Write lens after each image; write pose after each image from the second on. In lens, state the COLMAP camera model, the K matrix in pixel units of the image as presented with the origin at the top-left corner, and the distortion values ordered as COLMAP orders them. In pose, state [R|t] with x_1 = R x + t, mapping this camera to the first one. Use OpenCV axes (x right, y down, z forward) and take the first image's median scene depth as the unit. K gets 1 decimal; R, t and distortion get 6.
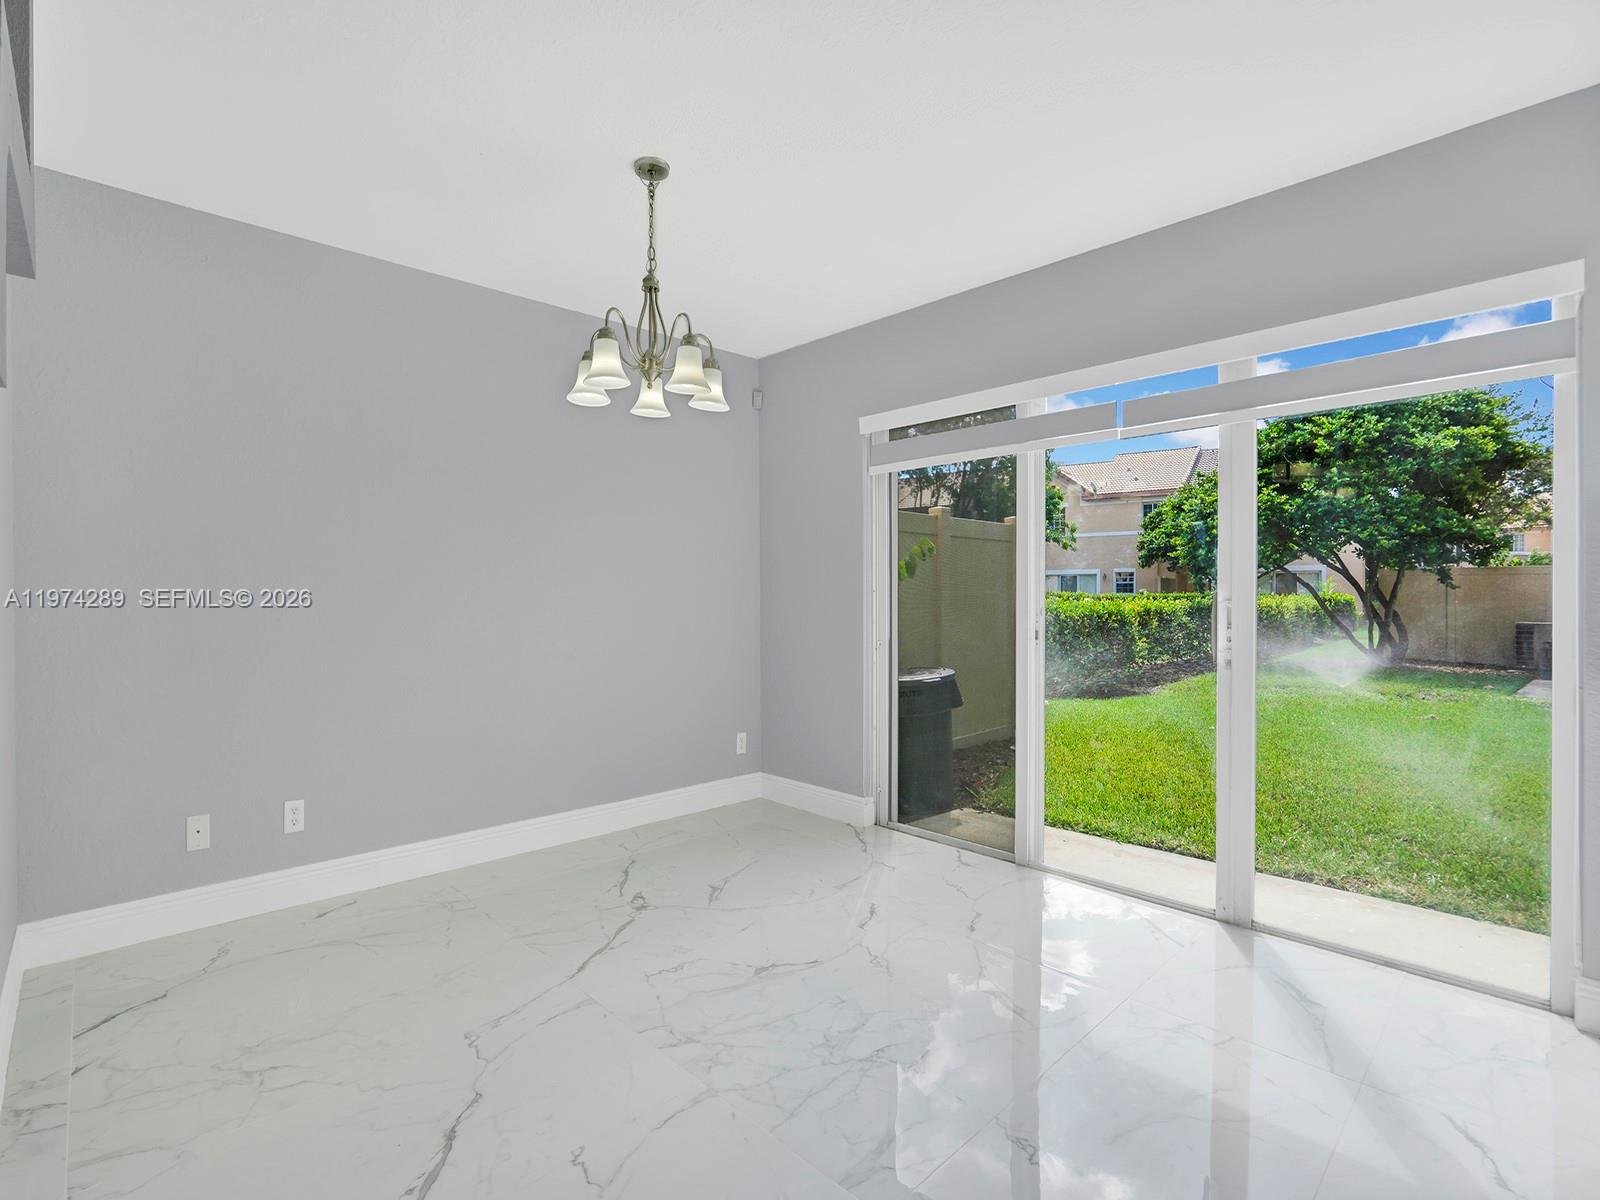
lens RADIAL K [[752.7, 0, 795.4], [0, 752.7, 592.4], [0, 0, 1]] dist [-0.049233, 0.020145]
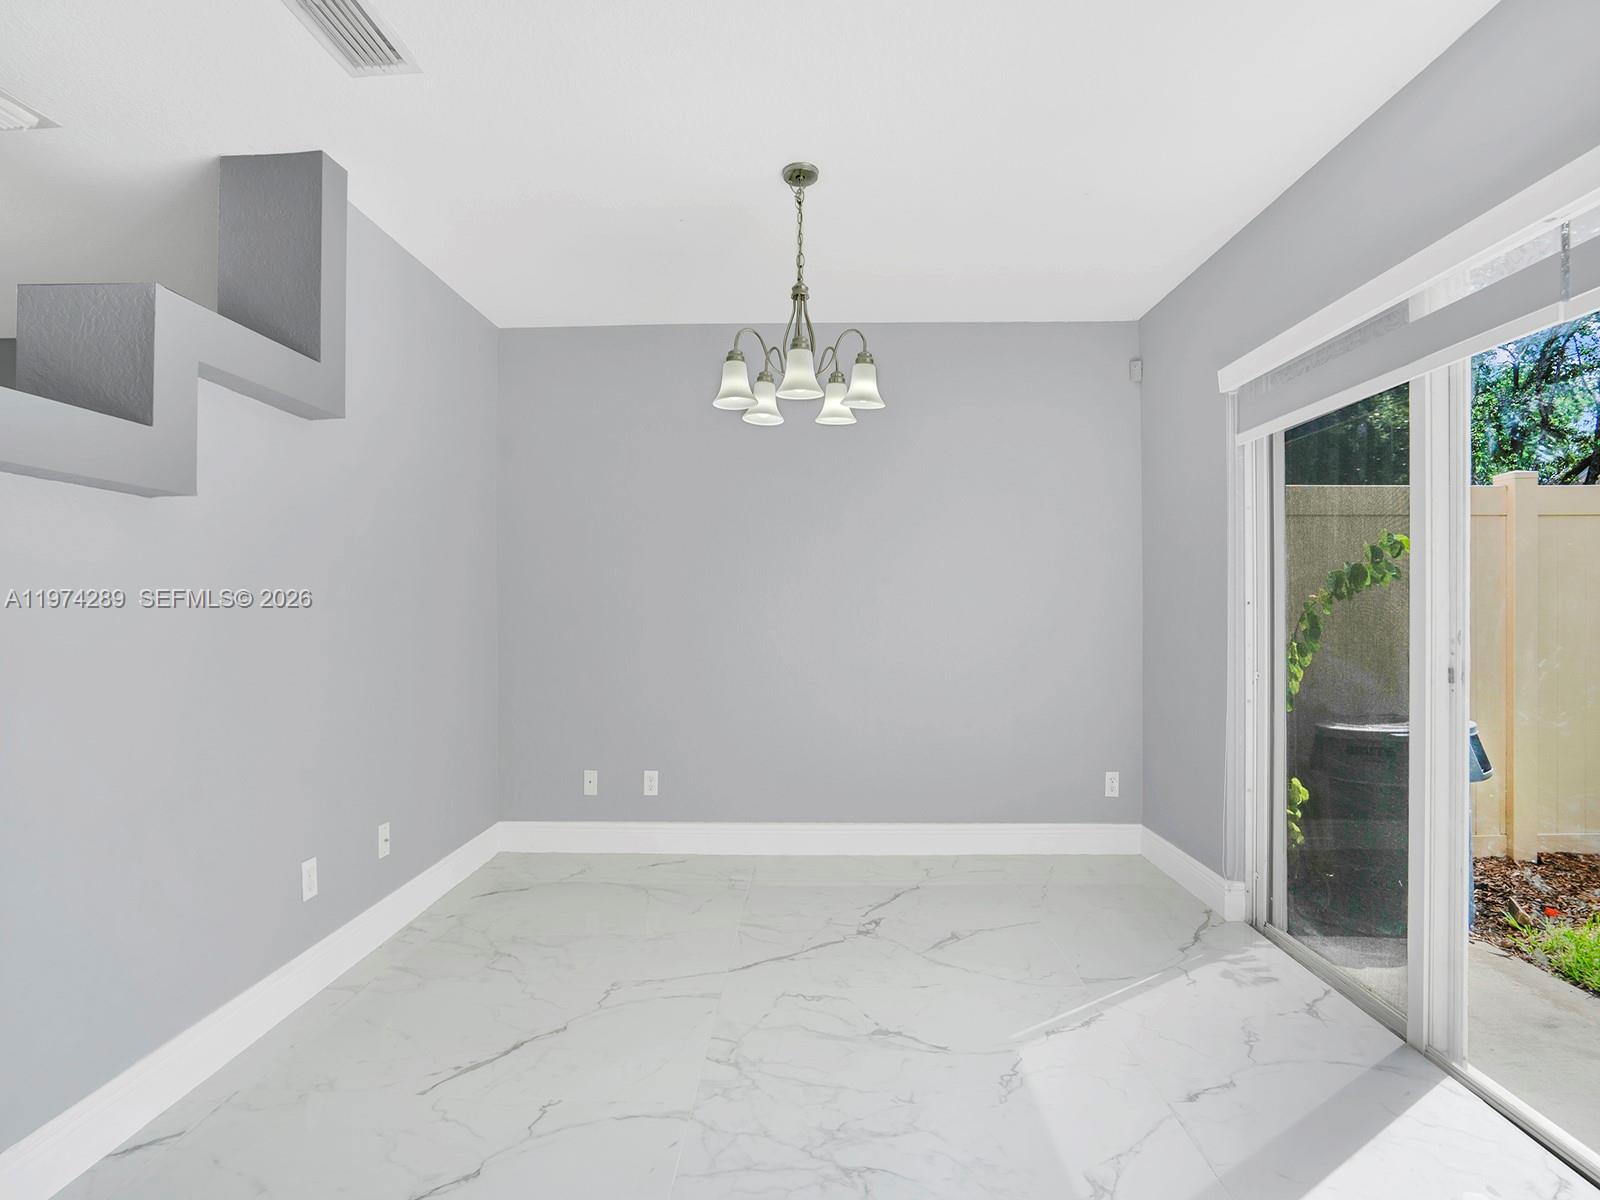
lens RADIAL K [[770.6, 0, 823.4], [0, 770.6, 600.7], [0, 0, 1]] dist [-0.058739, 0.021761]
pose [[0.713211, -0.010773, -0.700867, 0.458389], [0.006215, 0.999940, -0.009046, 0.002973], [0.700922, 0.002096, 0.713235, 0.263623]]
